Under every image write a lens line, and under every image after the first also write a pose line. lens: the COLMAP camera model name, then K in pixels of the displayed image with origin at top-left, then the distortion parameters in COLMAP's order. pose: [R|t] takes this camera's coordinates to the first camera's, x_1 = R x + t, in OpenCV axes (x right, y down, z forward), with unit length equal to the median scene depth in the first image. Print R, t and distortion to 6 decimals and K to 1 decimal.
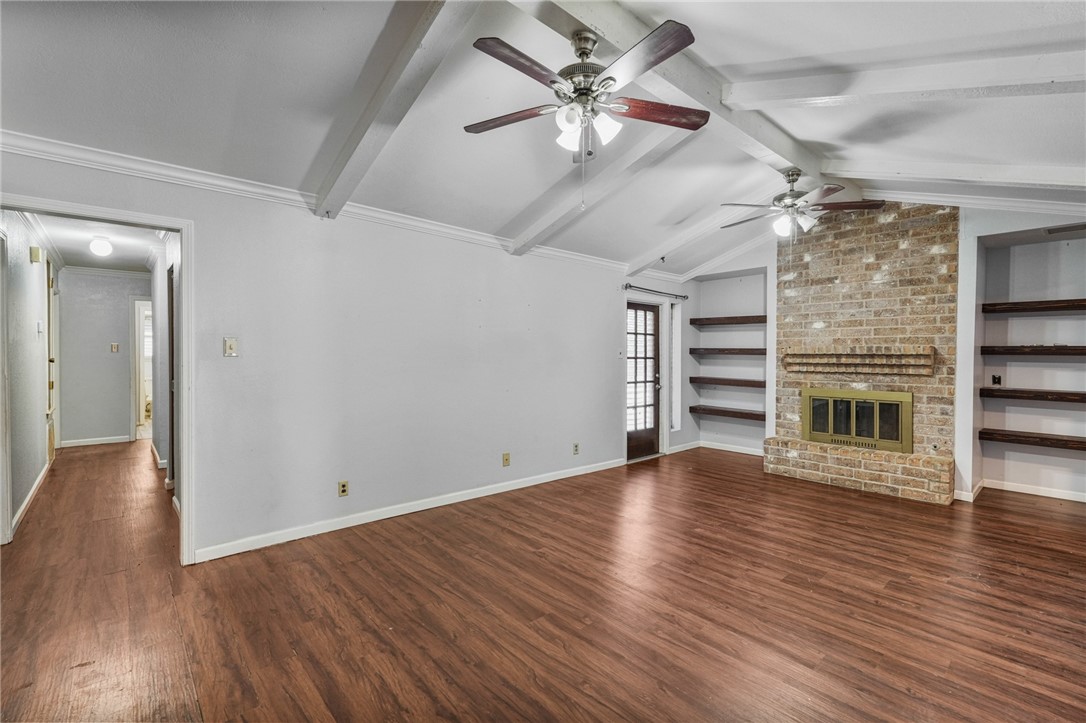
lens RADIAL K [[484.9, 0, 540.4], [0, 484.9, 359.3], [0, 0, 1]] dist [0.000678, 0.001276]
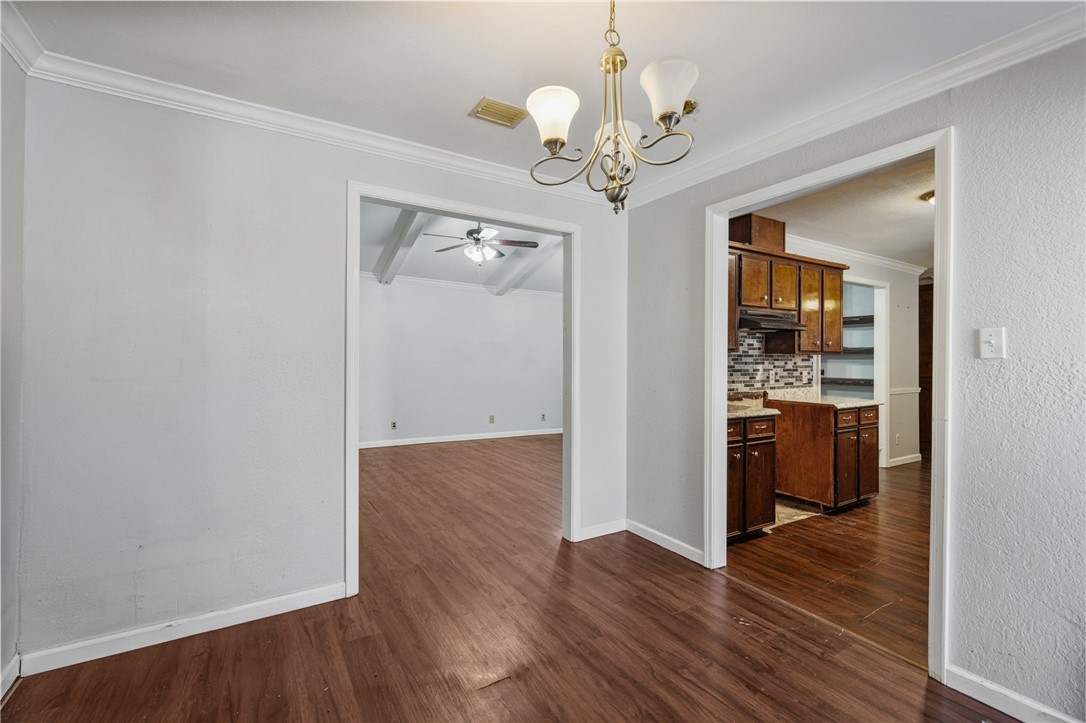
lens RADIAL K [[484.9, 0, 540.5], [0, 484.9, 356.5], [0, 0, 1]] dist [0.000678, 0.001276]
pose [[0.983196, -0.005044, -0.182482, 0.412217], [-0.000183, 0.999590, -0.028618, 0.042090], [0.182551, 0.028171, 0.982793, -0.626013]]
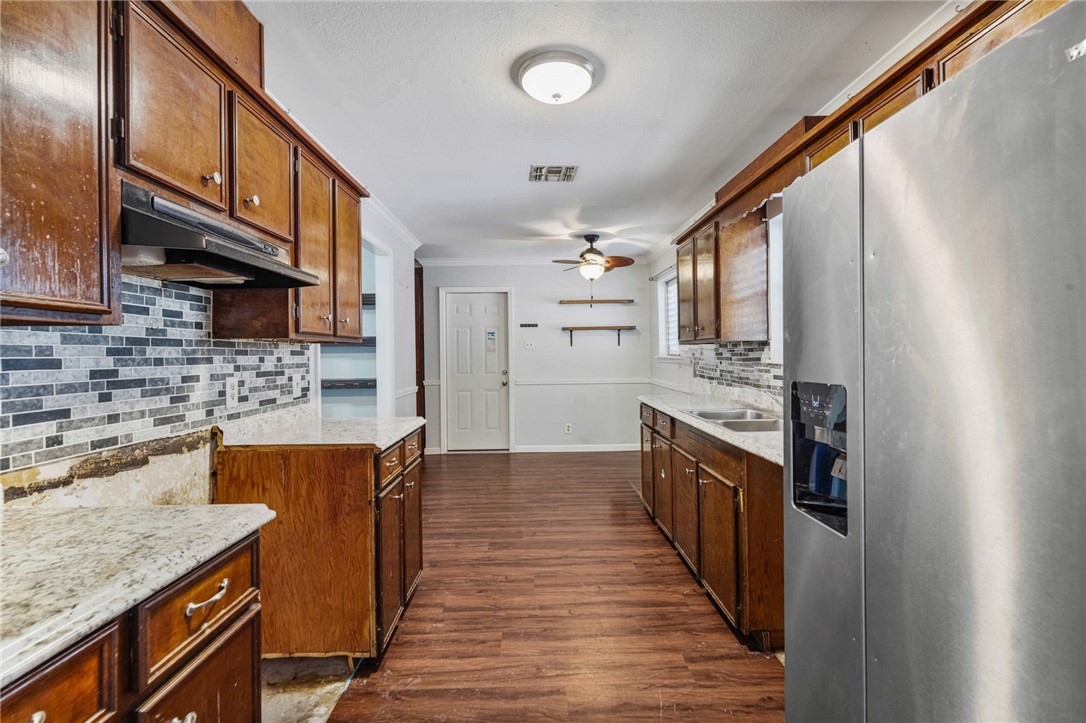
lens RADIAL K [[484.9, 0, 550.4], [0, 484.9, 353.6], [0, 0, 1]] dist [0.000678, 0.001276]
pose [[0.647382, -0.015058, 0.762017, 0.554435], [0.033256, 0.999411, -0.008504, 0.034179], [-0.761440, 0.030847, 0.647501, -0.046213]]
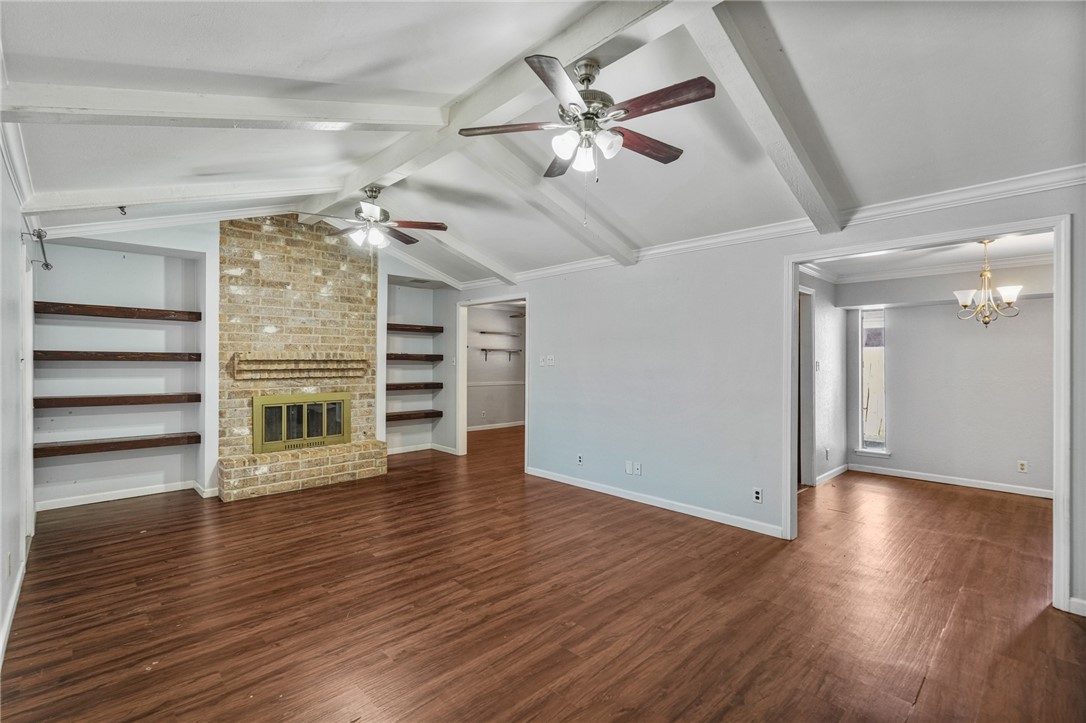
lens RADIAL K [[484.9, 0, 561.2], [0, 484.9, 363.9], [0, 0, 1]] dist [0.000678, 0.001276]
pose [[-0.061747, -0.015063, 0.997978, -0.499777], [0.007809, 0.999848, 0.015574, -0.016106], [-0.998061, 0.008755, -0.061620, 0.584519]]
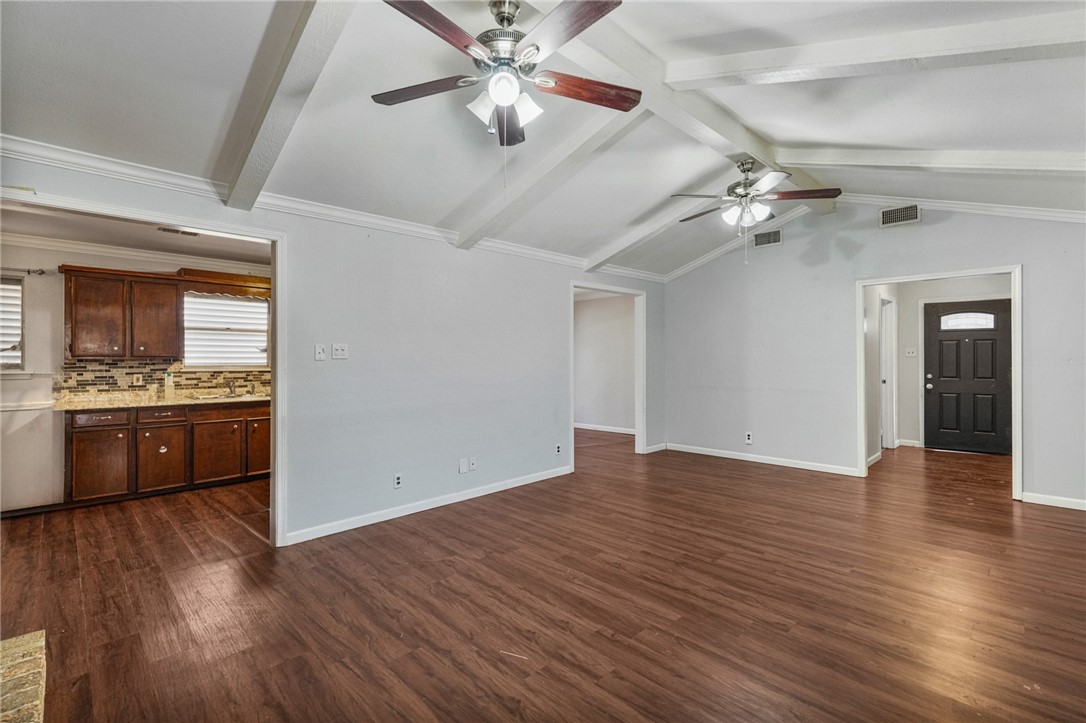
lens RADIAL K [[484.9, 0, 543.3], [0, 484.9, 355.7], [0, 0, 1]] dist [0.000678, 0.001276]
pose [[-0.998742, -0.005977, -0.049790, 0.447439], [-0.006818, 0.999837, 0.016747, -0.010456], [0.049681, 0.017065, -0.998619, 1.361572]]
